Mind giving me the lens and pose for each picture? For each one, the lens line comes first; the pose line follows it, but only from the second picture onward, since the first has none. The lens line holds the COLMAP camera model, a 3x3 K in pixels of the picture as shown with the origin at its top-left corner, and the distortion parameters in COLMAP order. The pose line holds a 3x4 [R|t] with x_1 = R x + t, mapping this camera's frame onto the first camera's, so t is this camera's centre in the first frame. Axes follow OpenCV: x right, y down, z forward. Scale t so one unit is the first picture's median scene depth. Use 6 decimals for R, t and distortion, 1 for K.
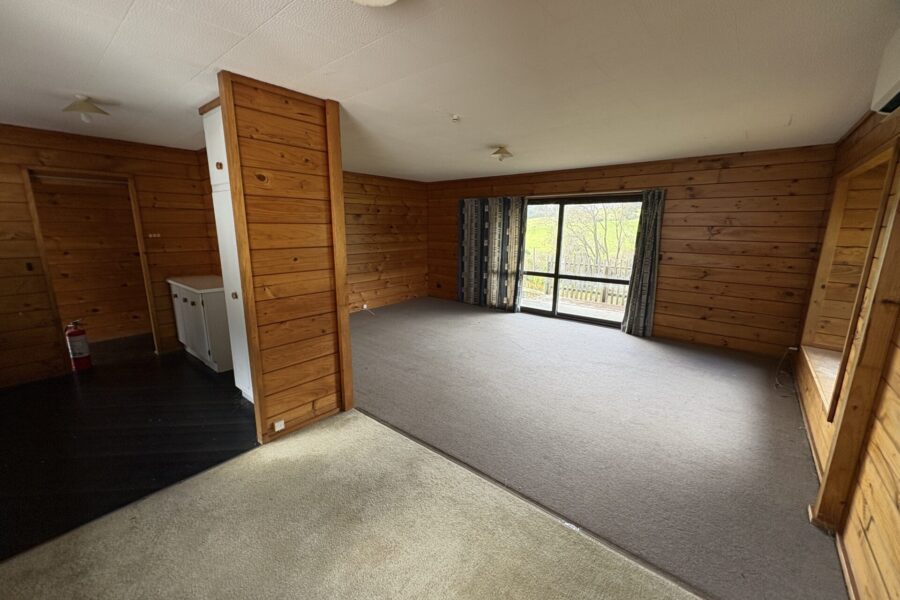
lens RADIAL K [[356.3, 0, 448.9], [0, 356.3, 302.2], [0, 0, 1]] dist [0.003147, 0.000087]
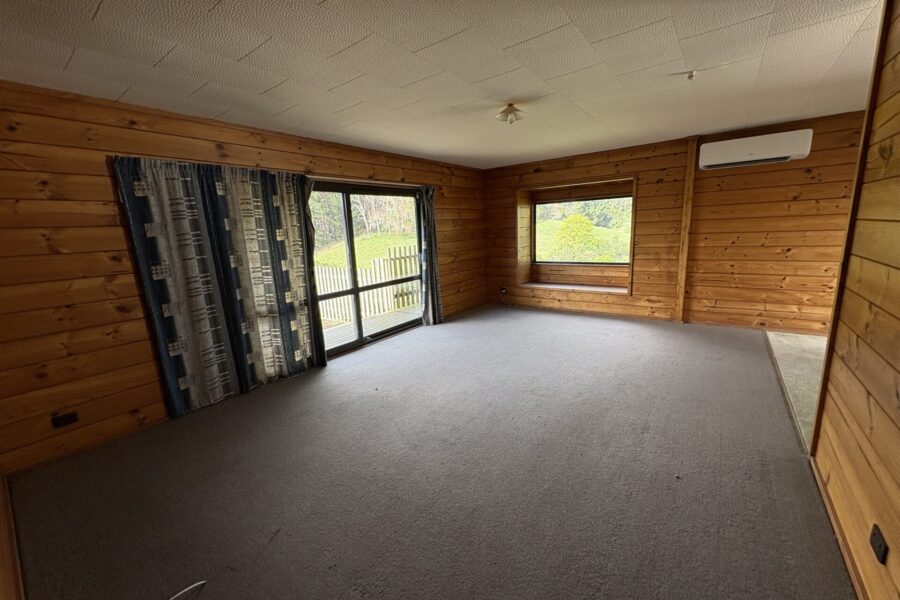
lens RADIAL K [[356.3, 0, 449.4], [0, 356.3, 296.4], [0, 0, 1]] dist [0.003147, 0.000087]
pose [[-0.057958, -0.195203, 0.979049, -0.398586], [0.253576, 0.945655, 0.203556, -0.150466], [-0.965578, 0.260061, -0.005309, 0.757222]]
